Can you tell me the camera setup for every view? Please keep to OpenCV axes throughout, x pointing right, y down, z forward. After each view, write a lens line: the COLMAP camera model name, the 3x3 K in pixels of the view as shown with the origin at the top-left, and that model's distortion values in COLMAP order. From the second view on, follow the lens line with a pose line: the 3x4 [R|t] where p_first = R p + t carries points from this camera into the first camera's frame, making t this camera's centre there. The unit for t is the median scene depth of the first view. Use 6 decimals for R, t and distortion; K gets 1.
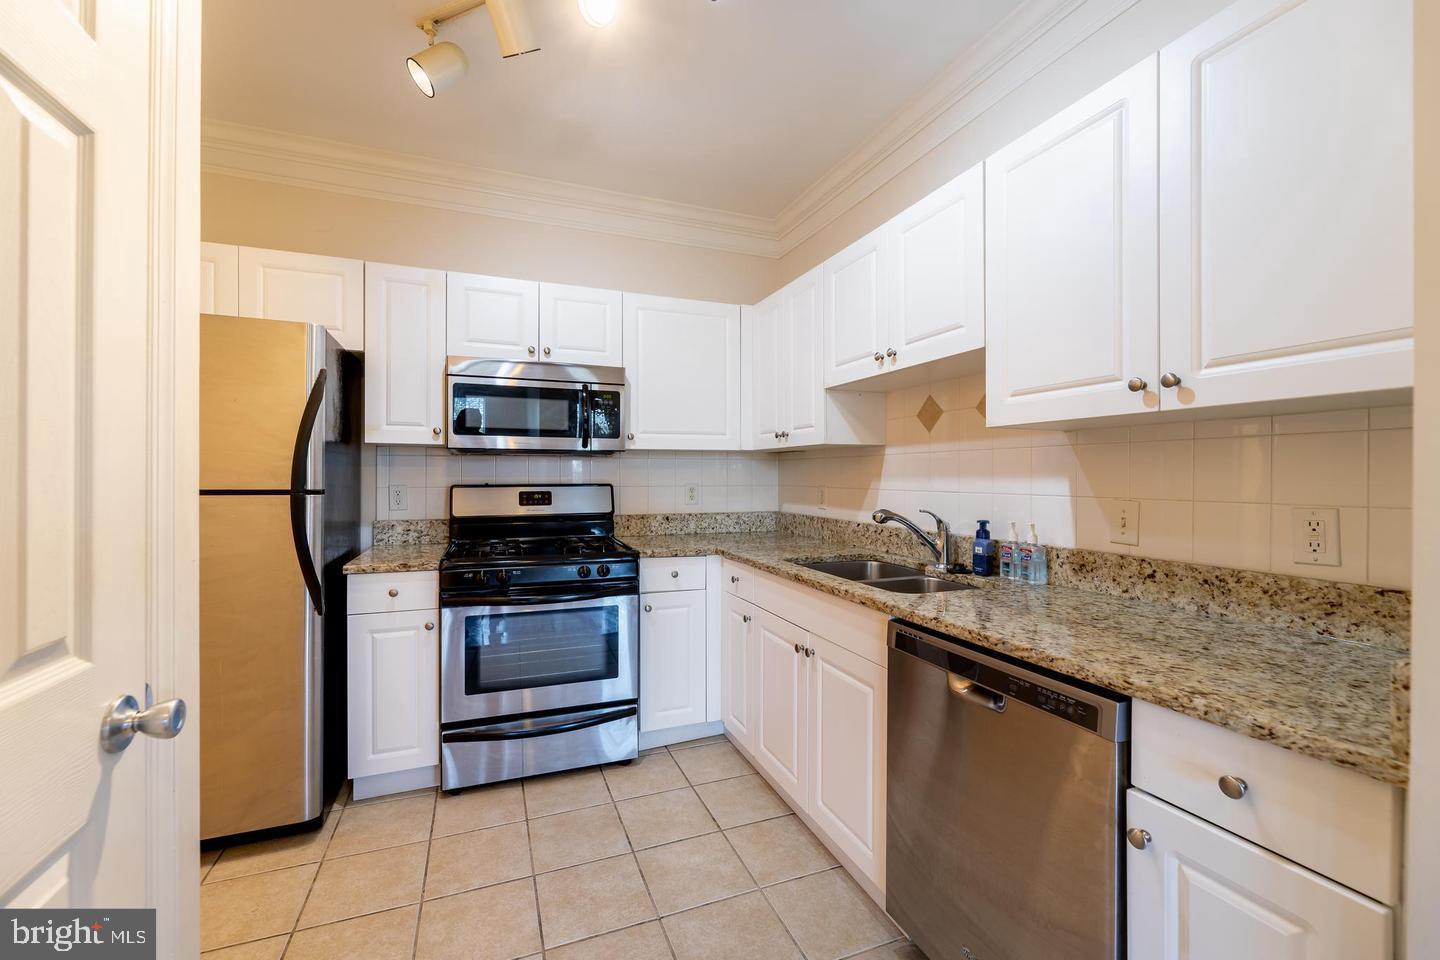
lens RADIAL K [[600.0, 0, 717.3], [0, 600.0, 470.2], [0, 0, 1]] dist [0.001841, -0.000299]
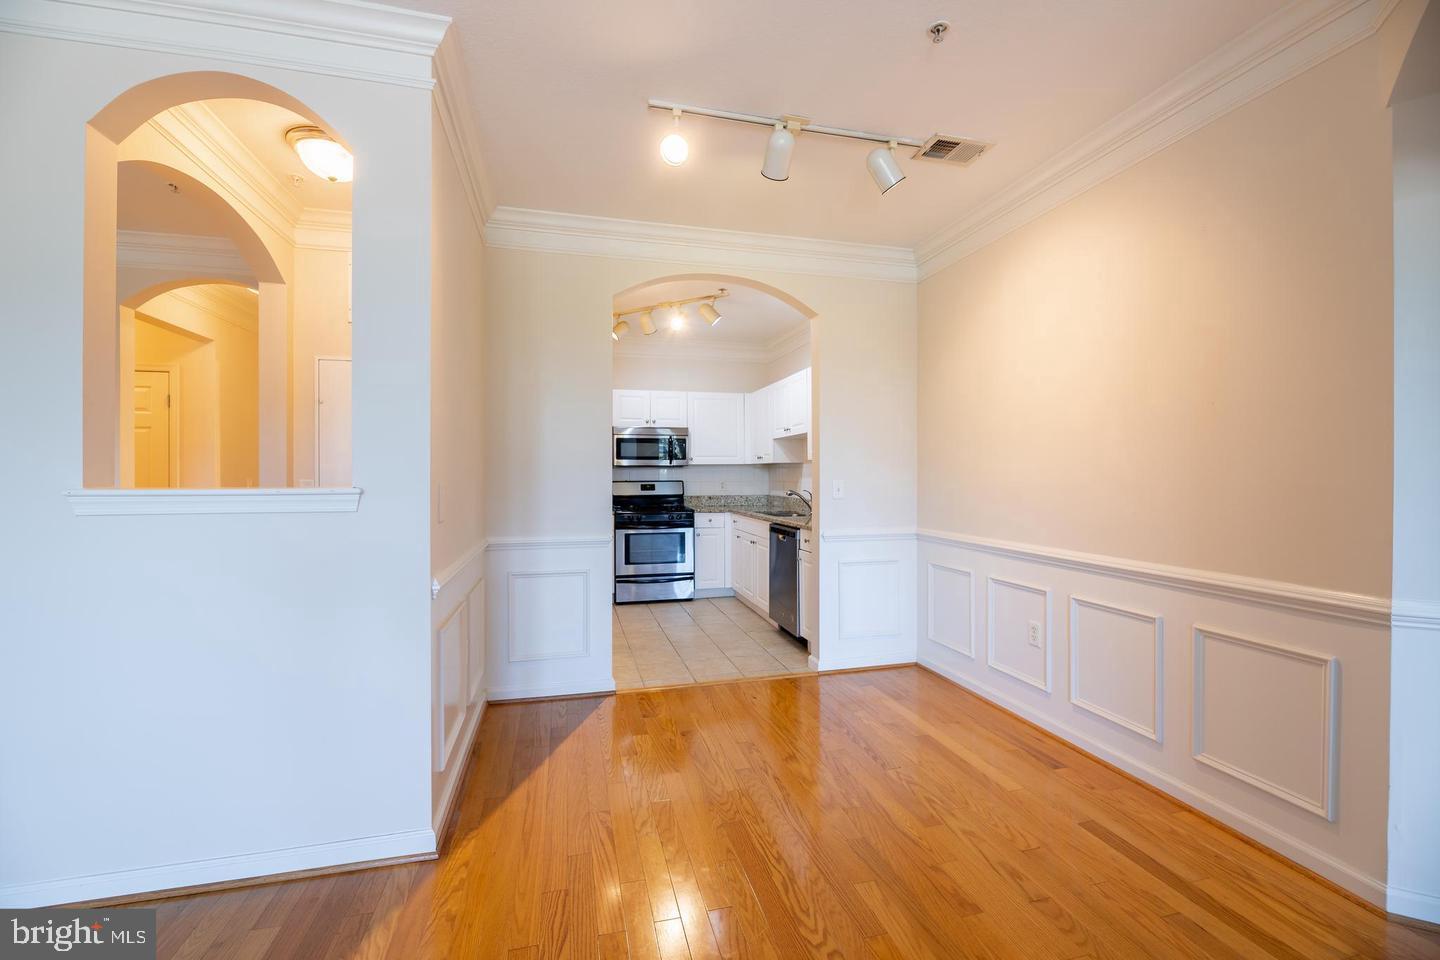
lens RADIAL K [[620.0, 0, 730.2], [0, 620.0, 476.3], [0, 0, 1]] dist [0.010270, 0.001704]
pose [[0.994890, -0.003603, -0.100904, 0.253050], [0.004558, 0.999947, 0.009235, -0.014554], [0.100865, -0.009648, 0.994853, -1.382758]]
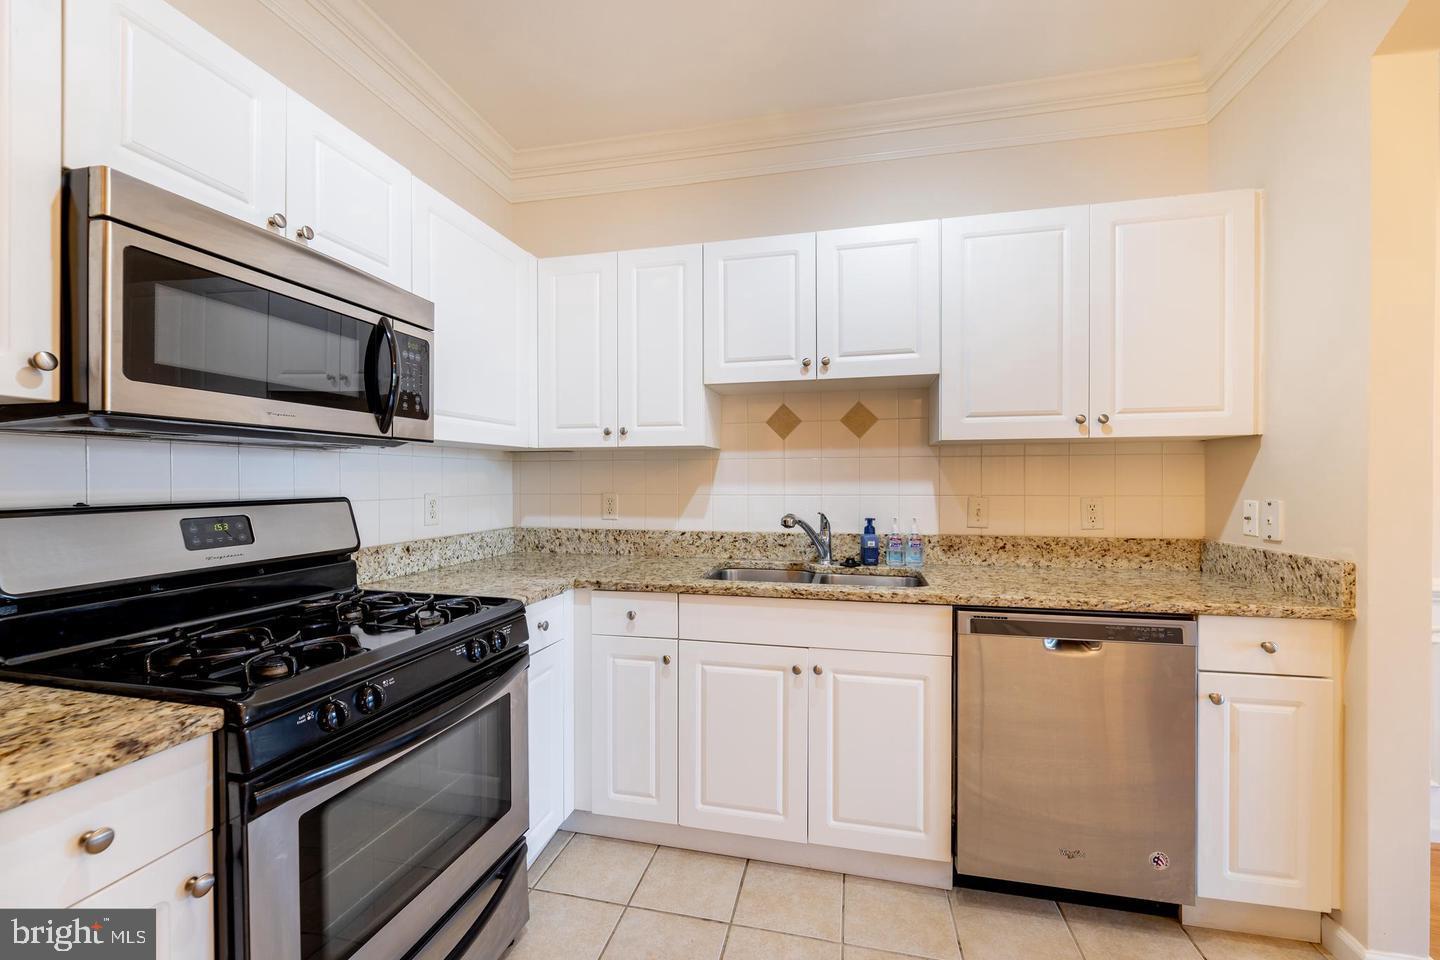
lens RADIAL K [[600.0, 0, 726.6], [0, 600.0, 479.8], [0, 0, 1]] dist [0.001841, -0.000299]
pose [[0.556649, -0.003380, 0.830741, -0.549922], [-0.002945, 0.999977, 0.006041, 0.002142], [-0.830742, -0.005809, 0.556627, 0.467440]]
